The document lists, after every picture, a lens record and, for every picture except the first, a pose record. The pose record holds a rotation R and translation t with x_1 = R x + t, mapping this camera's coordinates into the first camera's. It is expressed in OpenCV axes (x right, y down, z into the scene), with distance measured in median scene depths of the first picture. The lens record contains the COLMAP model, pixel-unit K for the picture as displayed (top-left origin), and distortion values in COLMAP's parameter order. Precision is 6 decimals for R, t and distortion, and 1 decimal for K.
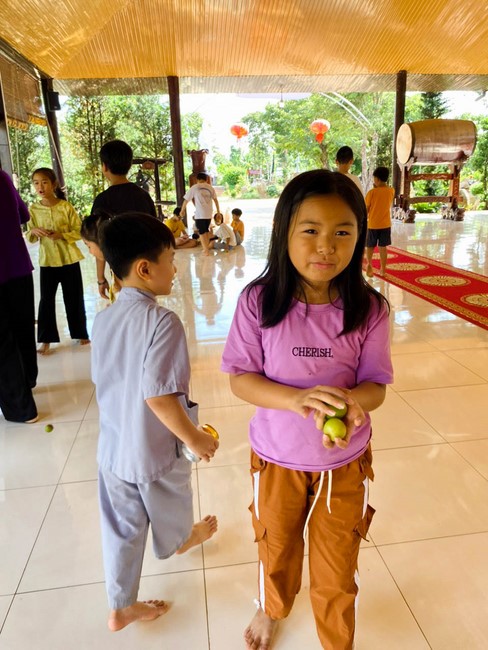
lens RADIAL K [[492.5, 0, 247.3], [0, 492.5, 329.8], [0, 0, 1]] dist [-0.017719, 0.003701]
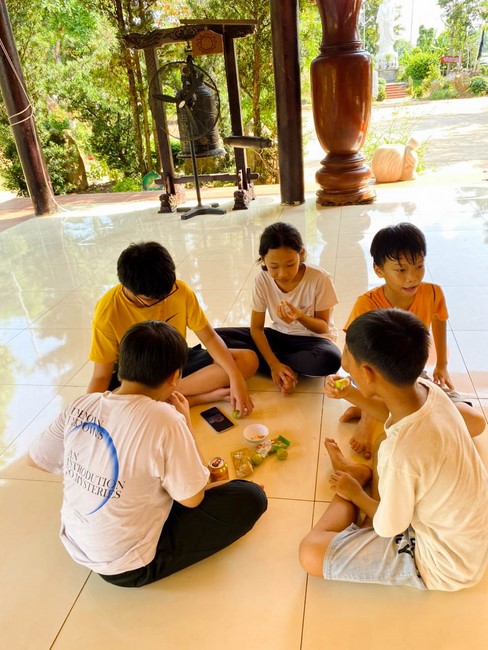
lens RADIAL K [[492.5, 0, 246.2], [0, 492.5, 322.4], [0, 0, 1]] dist [-0.017719, 0.003701]
pose [[0.944701, 0.094168, -0.314123, -0.009196], [-0.040513, 0.984060, 0.173163, -0.053666], [0.325422, -0.150861, 0.933457, 0.178703]]
